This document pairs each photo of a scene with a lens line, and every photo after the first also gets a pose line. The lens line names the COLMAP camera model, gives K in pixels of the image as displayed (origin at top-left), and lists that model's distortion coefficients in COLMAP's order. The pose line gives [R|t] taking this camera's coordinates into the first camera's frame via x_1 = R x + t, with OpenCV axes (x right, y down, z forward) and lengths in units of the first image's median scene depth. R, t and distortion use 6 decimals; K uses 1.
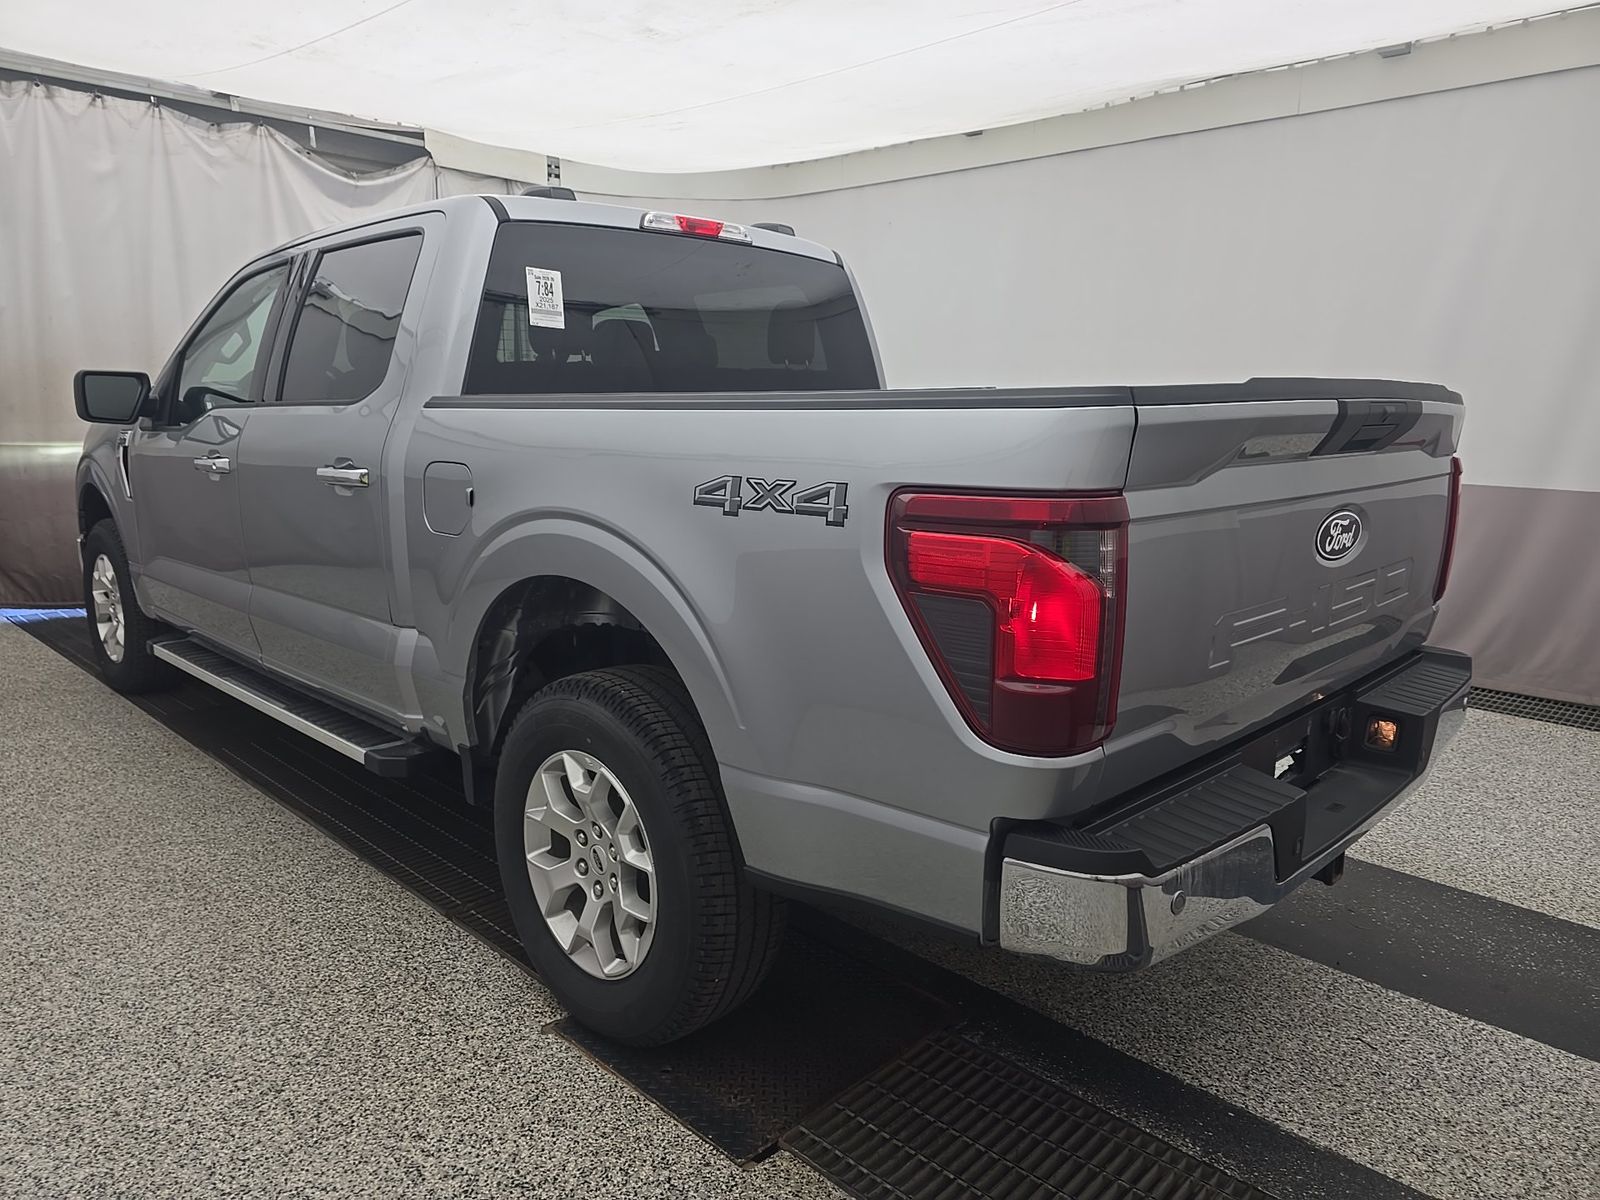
lens RADIAL K [[1075.4, 0, 792.9], [0, 1075.4, 601.3], [0, 0, 1]] dist [0.053252, -0.046534]
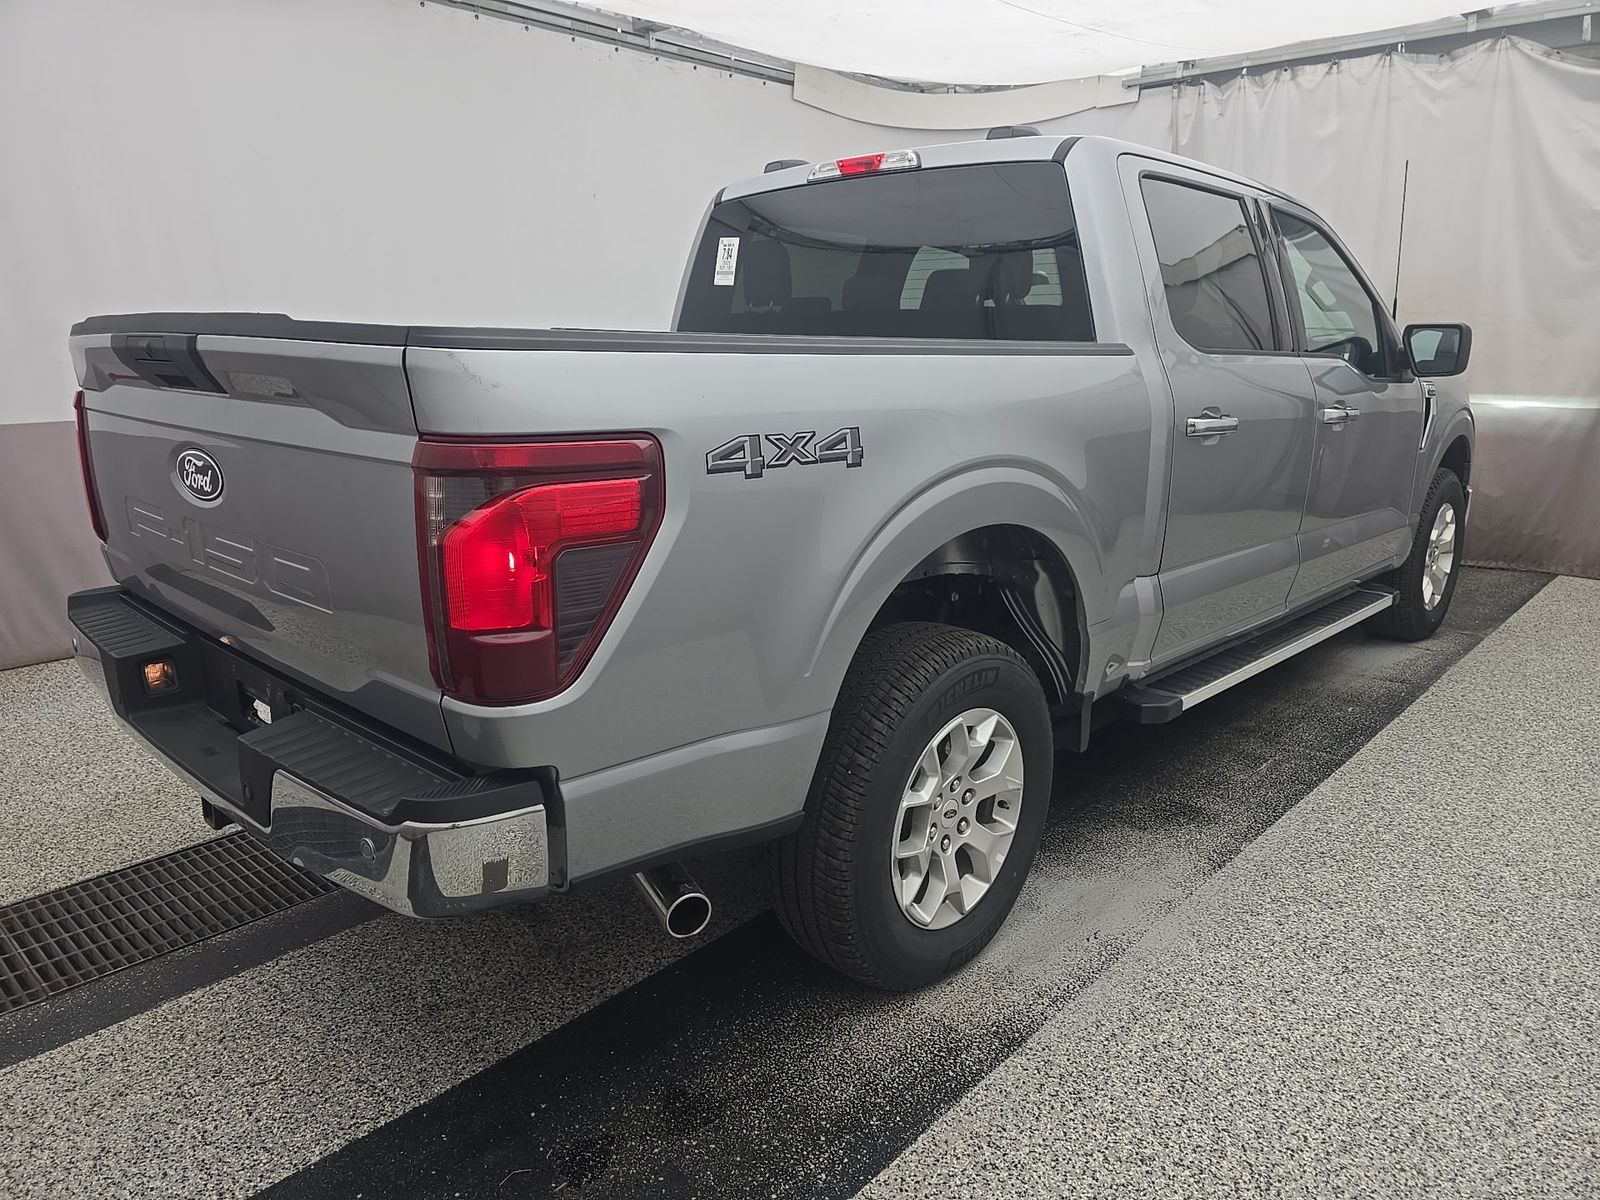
lens RADIAL K [[1075.4, 0, 792.9], [0, 1075.4, 601.3], [0, 0, 1]] dist [0.053252, -0.046534]
pose [[0.014411, 0.226981, -0.973793, 0.924270], [-0.190945, 0.956596, 0.220147, -0.167169], [0.981495, 0.182769, 0.057127, 0.924950]]
